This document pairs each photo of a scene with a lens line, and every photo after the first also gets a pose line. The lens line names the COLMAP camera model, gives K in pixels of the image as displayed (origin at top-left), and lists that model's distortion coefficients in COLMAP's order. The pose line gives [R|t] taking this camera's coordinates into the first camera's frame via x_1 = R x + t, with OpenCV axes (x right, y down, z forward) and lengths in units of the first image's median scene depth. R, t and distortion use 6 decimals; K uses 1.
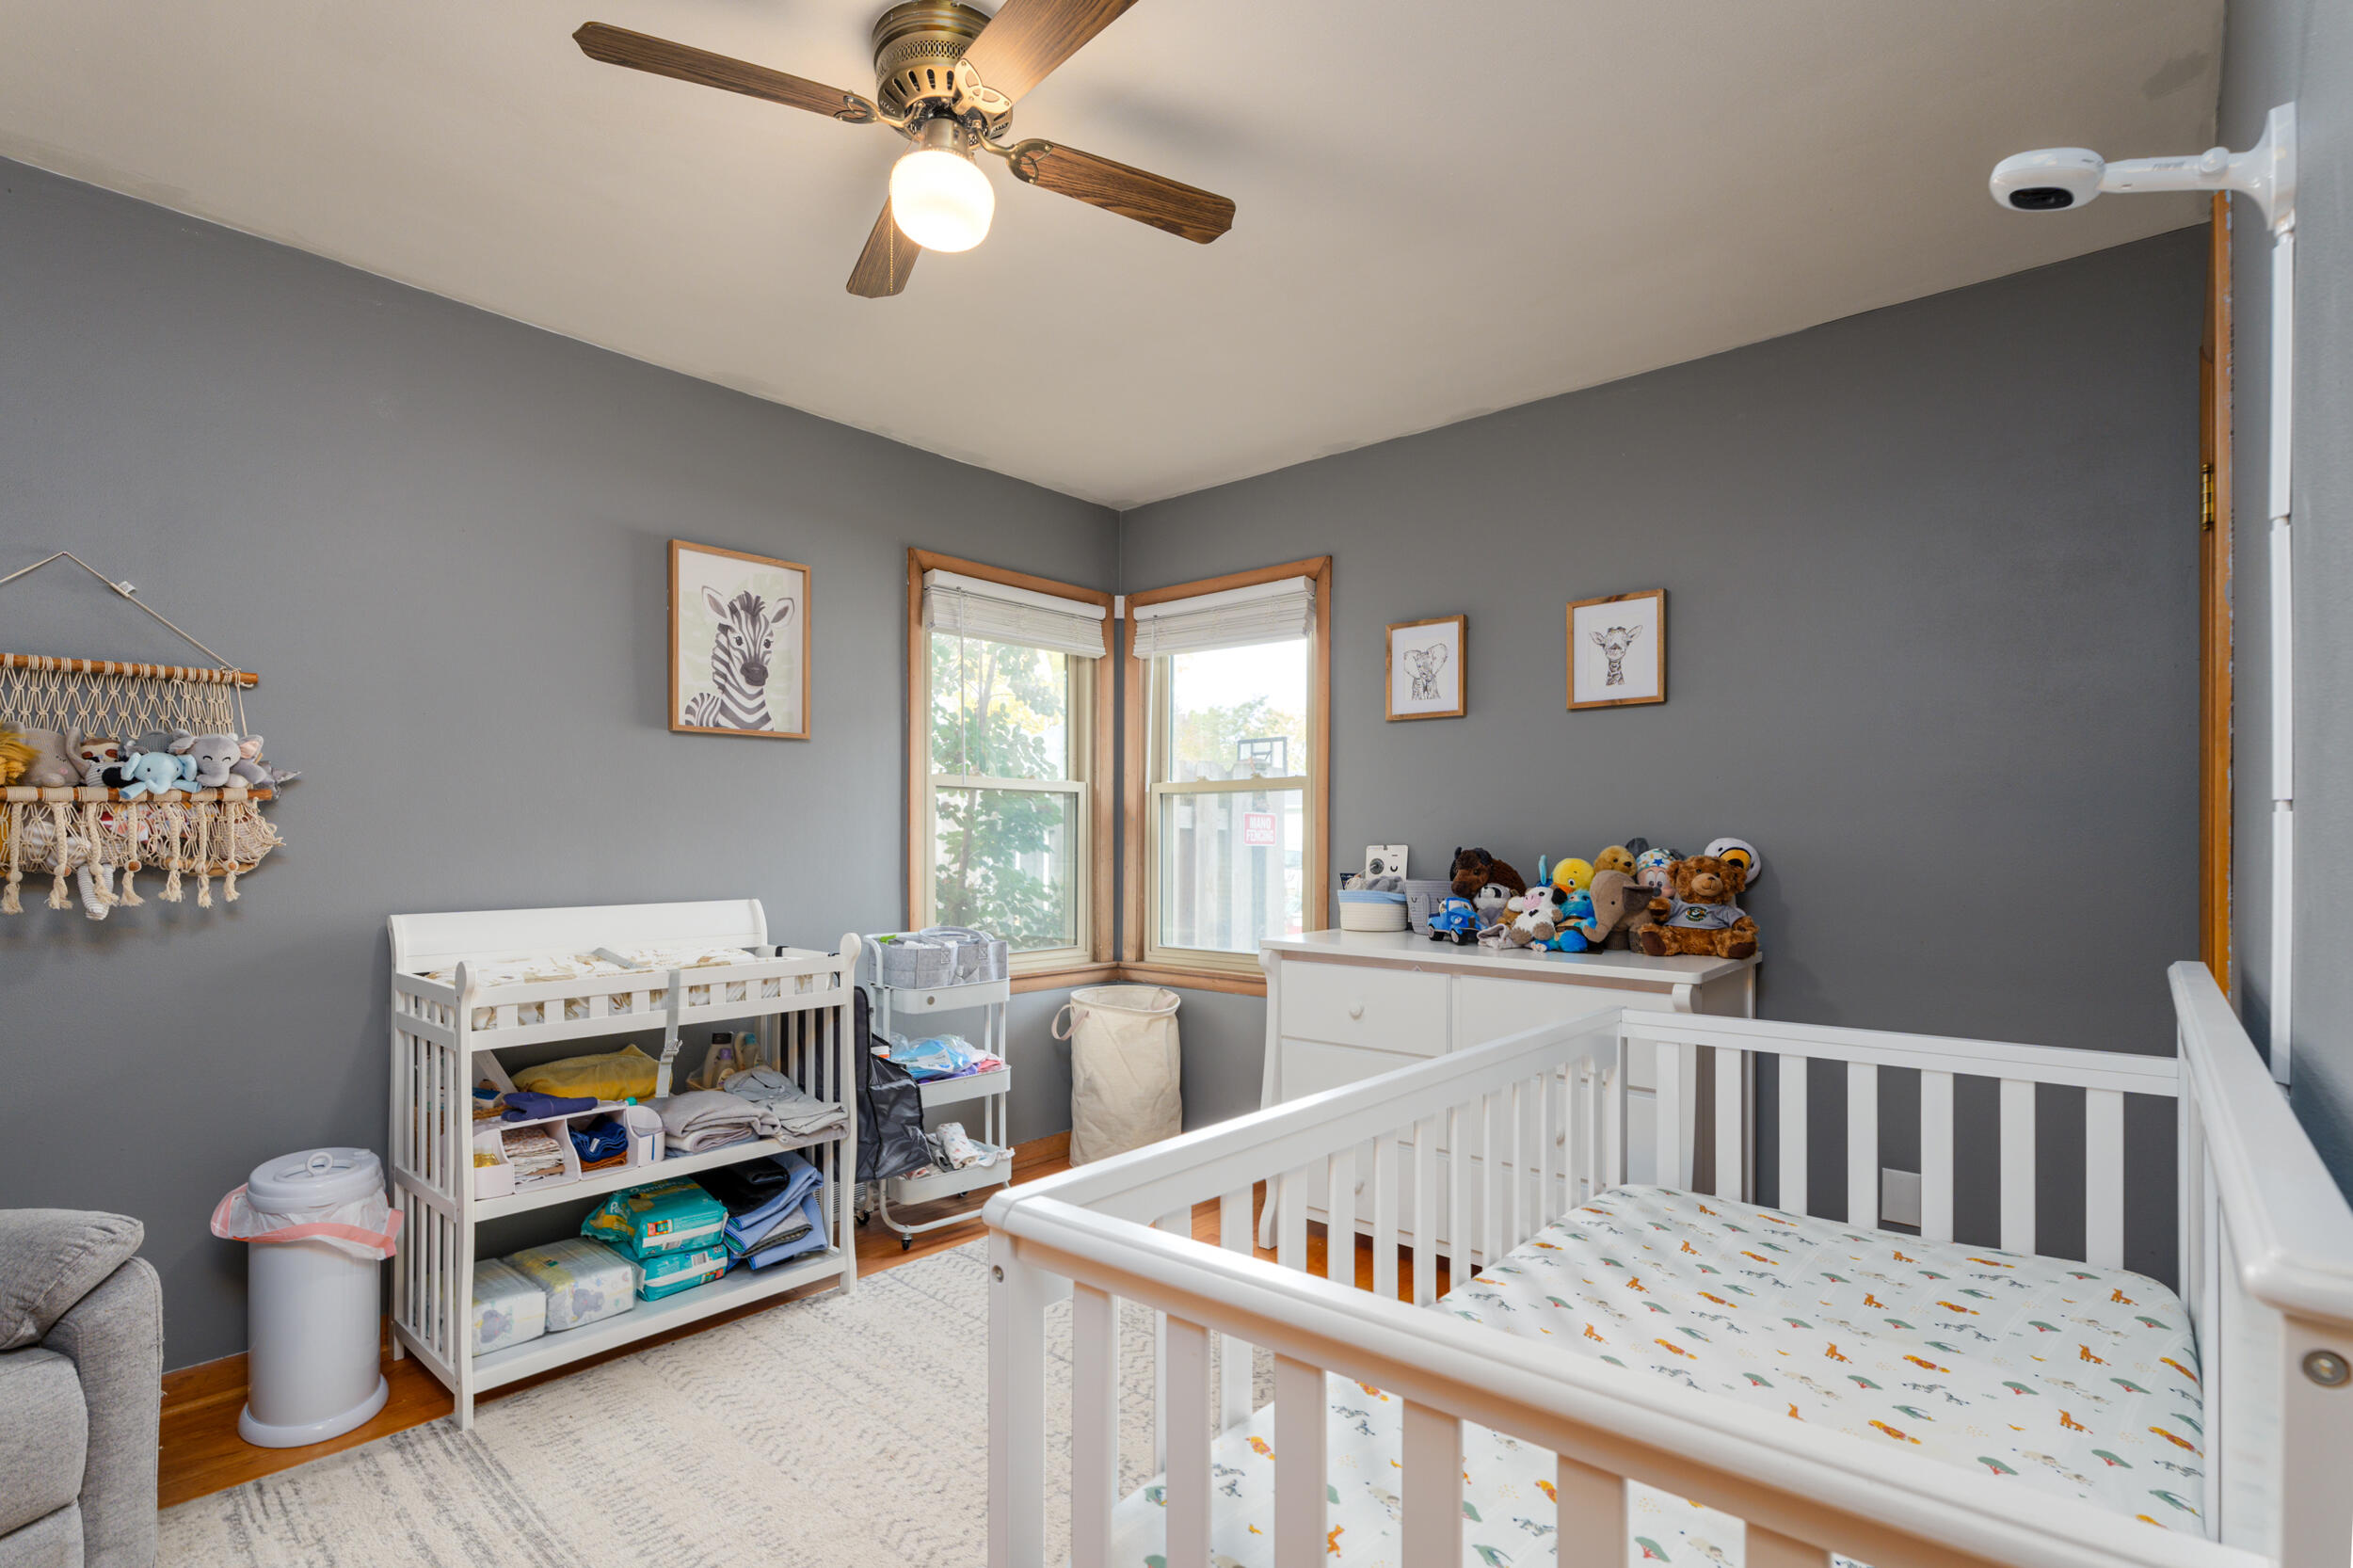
lens RADIAL K [[1110.2, 0, 1191.4], [0, 1110.2, 850.9], [0, 0, 1]] dist [-0.000414, -0.000093]
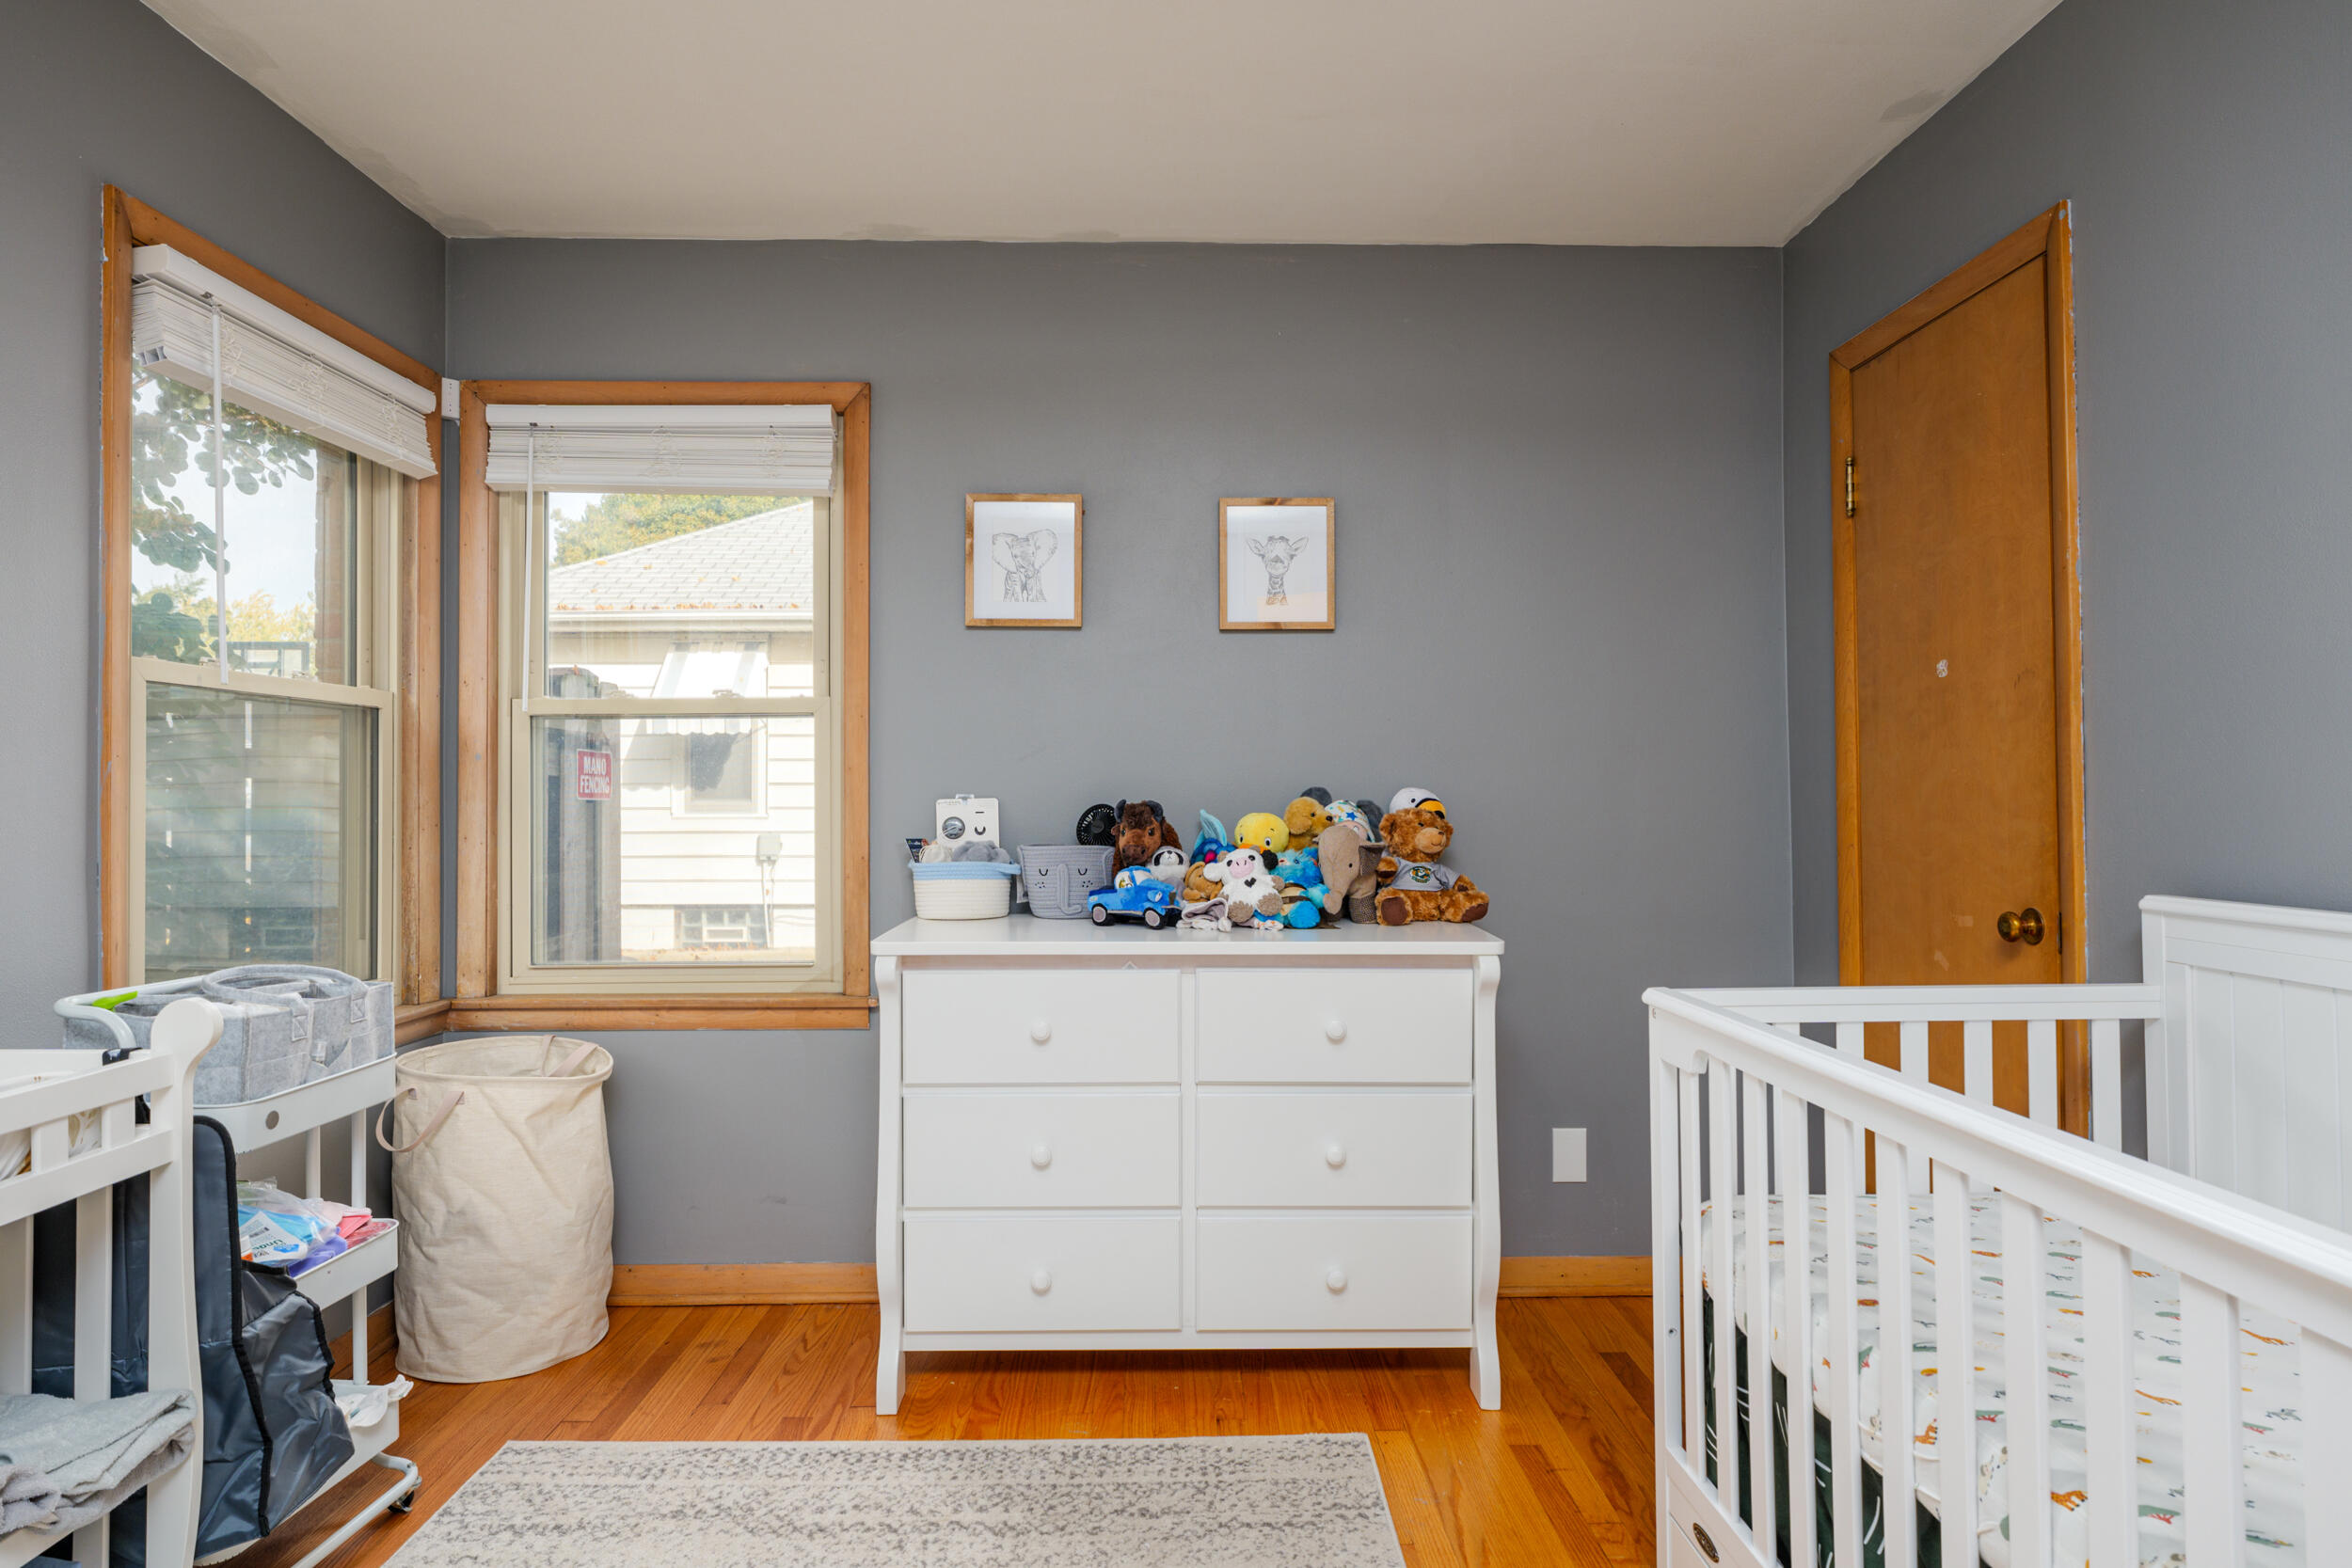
lens RADIAL K [[1324.7, 0, 1176.0], [0, 1324.7, 784.0], [0, 0, 1]] dist [-0.020601, 0.036462]
pose [[0.745829, 0.002237, 0.666133, -0.323983], [0.009595, 0.999855, -0.014100, -0.001218], [-0.666068, 0.016908, 0.745700, 0.295196]]
